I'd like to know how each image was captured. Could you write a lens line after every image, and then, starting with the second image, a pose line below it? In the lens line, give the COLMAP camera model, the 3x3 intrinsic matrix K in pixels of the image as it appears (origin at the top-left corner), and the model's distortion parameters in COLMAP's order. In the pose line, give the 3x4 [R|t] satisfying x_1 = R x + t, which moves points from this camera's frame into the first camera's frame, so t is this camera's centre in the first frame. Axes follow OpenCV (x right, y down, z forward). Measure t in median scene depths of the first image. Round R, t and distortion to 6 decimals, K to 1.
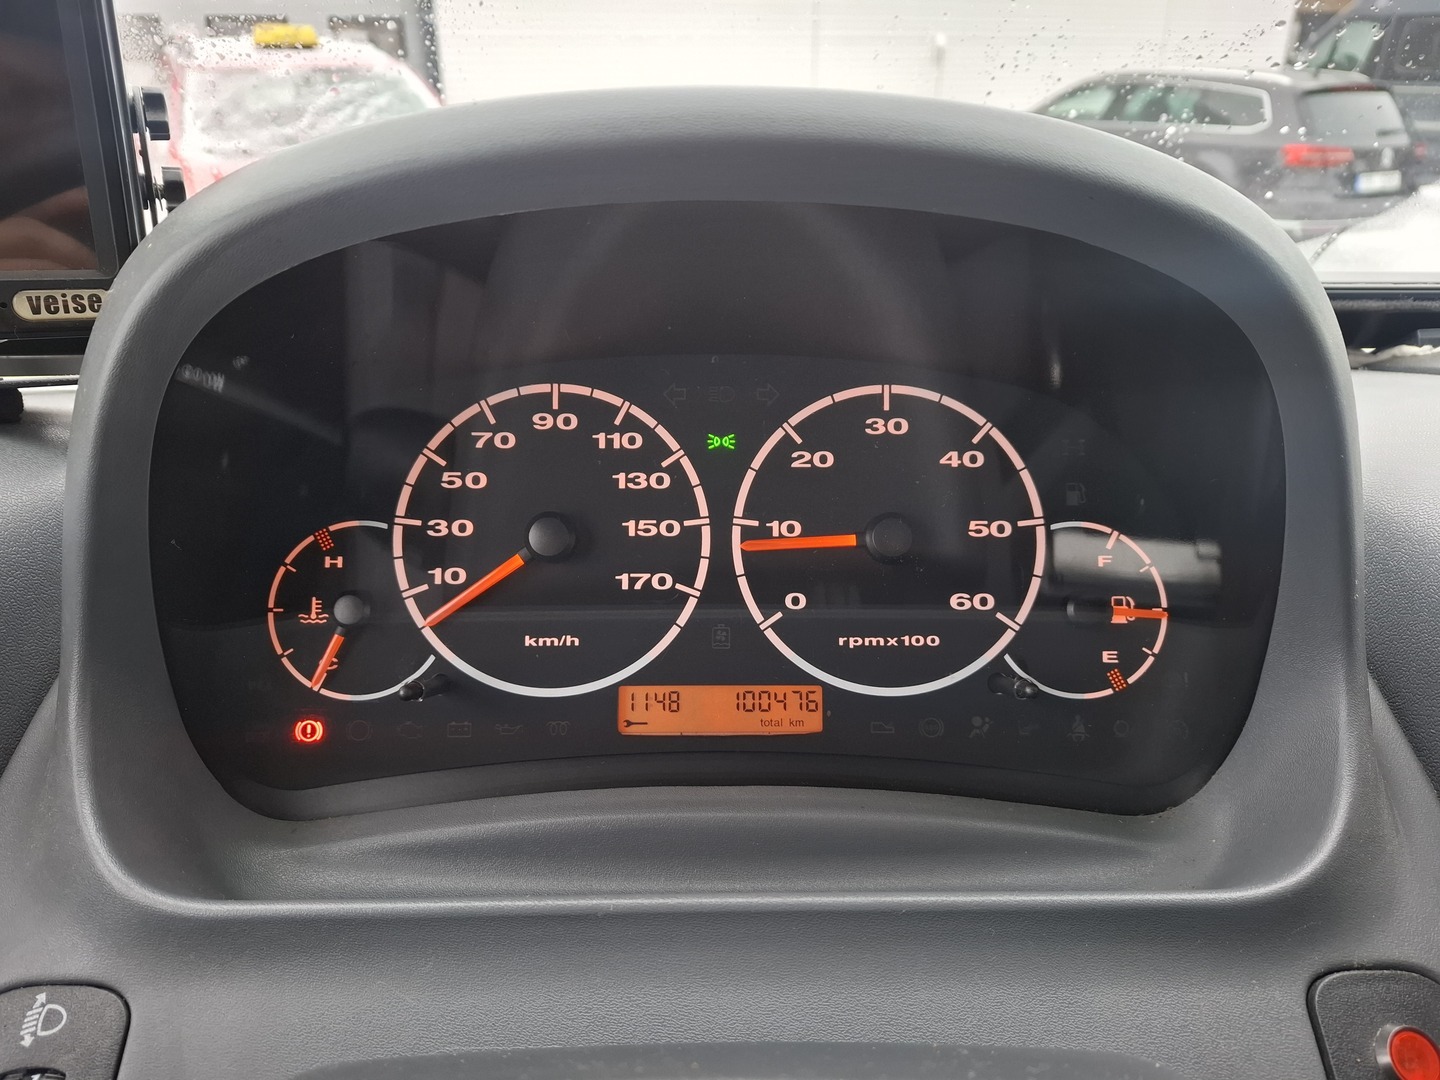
lens RADIAL K [[987.8, 0, 725.9], [0, 987.8, 511.1], [0, 0, 1]] dist [0.080148, -0.076748]
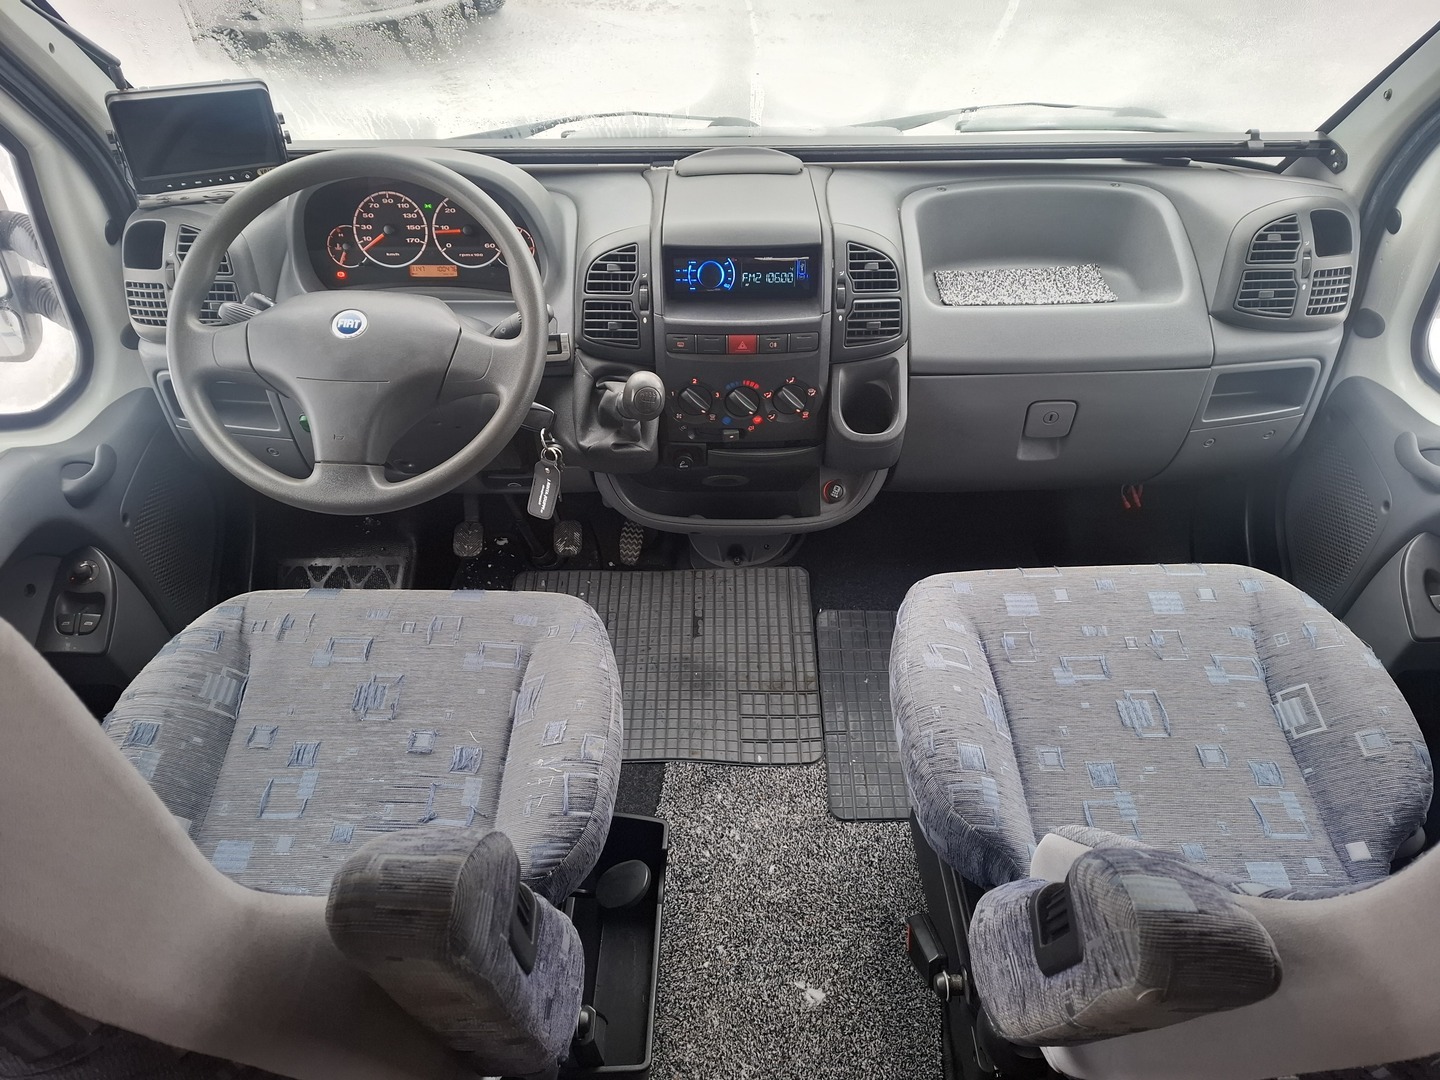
lens RADIAL K [[987.8, 0, 738.4], [0, 987.8, 531.4], [0, 0, 1]] dist [0.073526, -0.086130]
pose [[0.999999, -0.000521, -0.000966, 1.336784], [0.000827, 0.936543, 0.350551, -0.265322], [0.000722, -0.350552, 0.936543, -3.517641]]
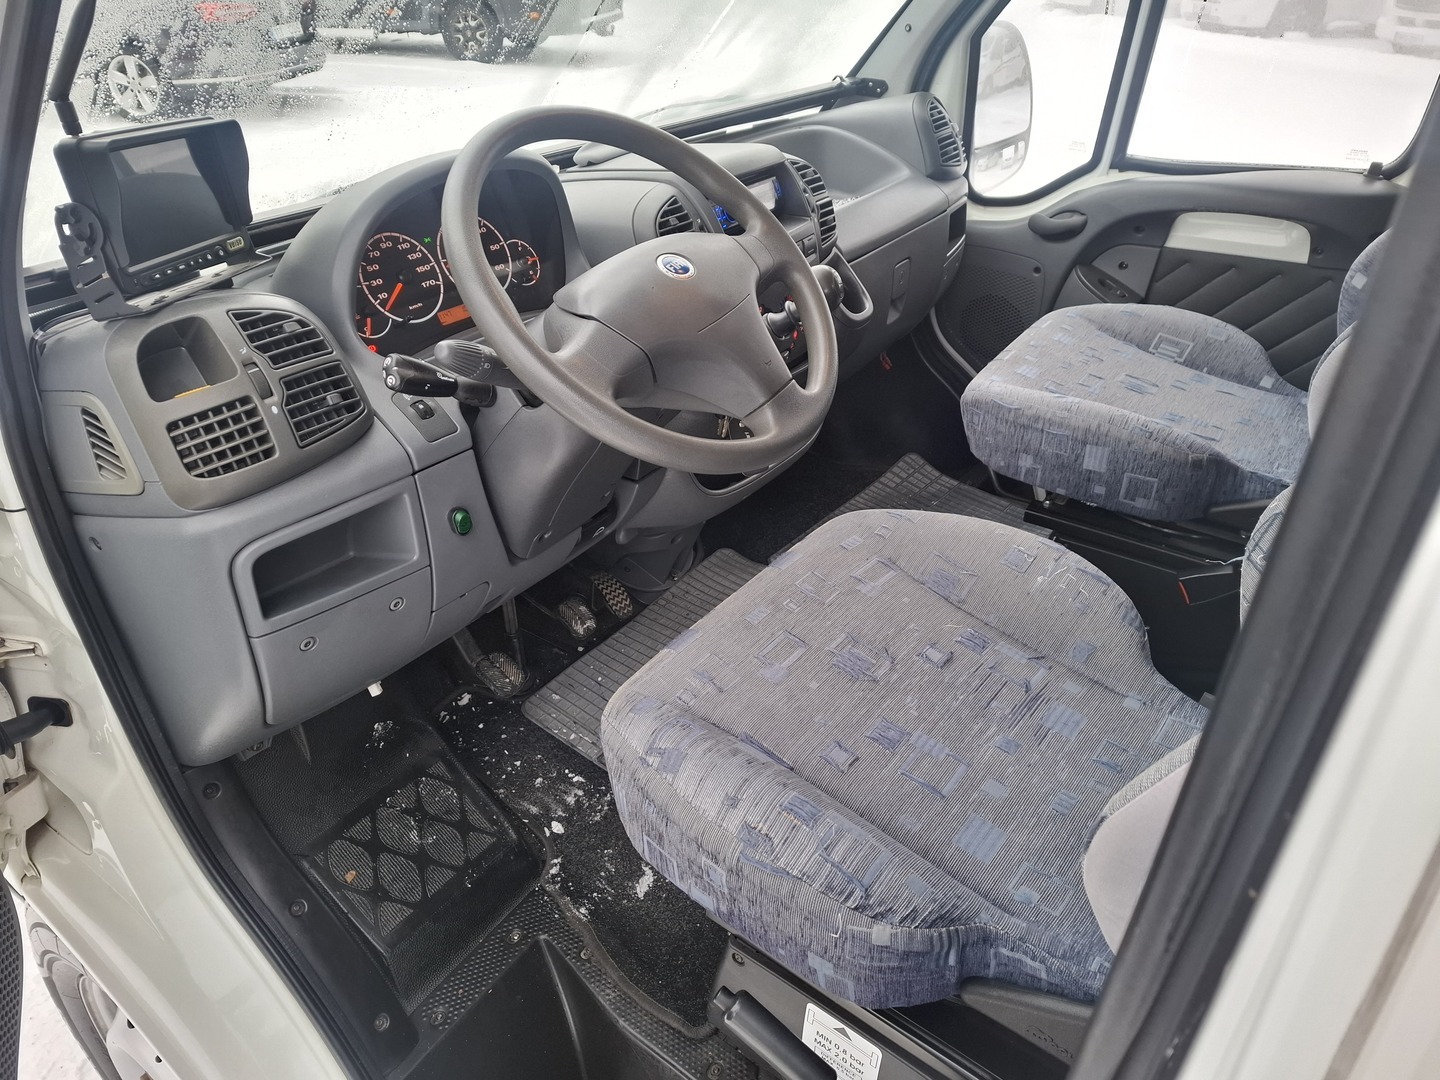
lens RADIAL K [[987.8, 0, 725.9], [0, 987.8, 511.1], [0, 0, 1]] dist [0.080148, -0.076748]
pose [[0.587072, -0.414405, 0.695425, -2.257189], [0.319787, 0.907891, 0.271053, 0.182013], [-0.743696, 0.063261, 0.665519, -2.094937]]
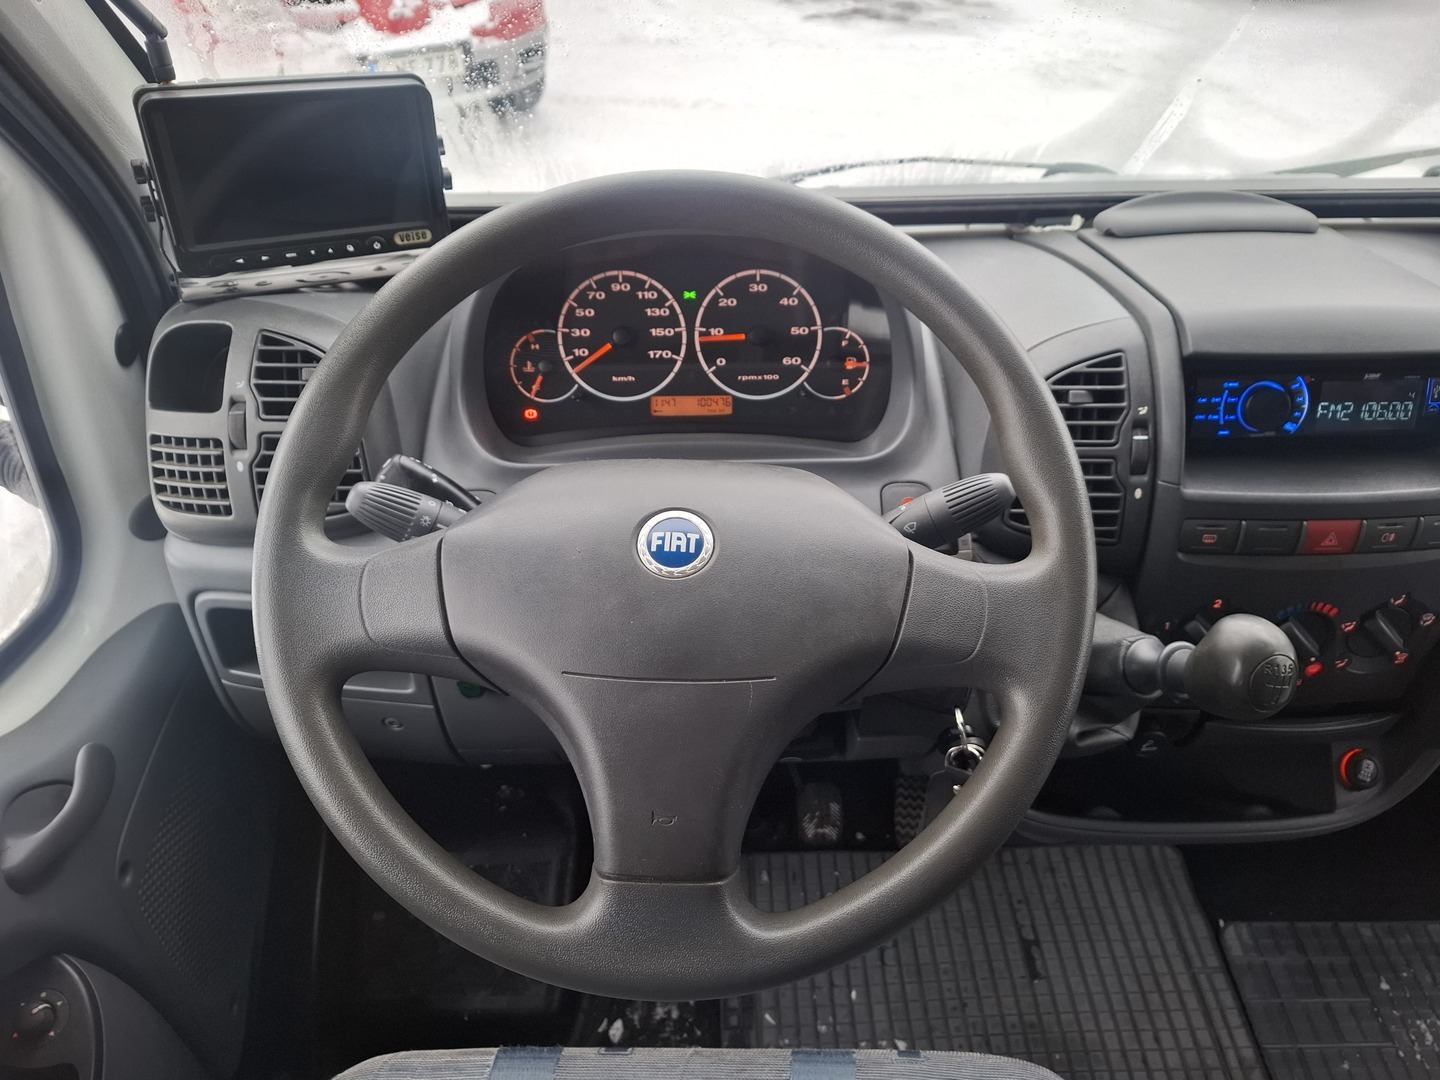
lens RADIAL K [[995.4, 0, 734.1], [0, 995.4, 520.3], [0, 0, 1]] dist [0.104660, -0.145955]
pose [[0.999912, -0.011646, 0.006307, 0.082641], [0.009787, 0.970591, 0.240536, -0.123911], [-0.008922, -0.240453, 0.970620, -1.517195]]
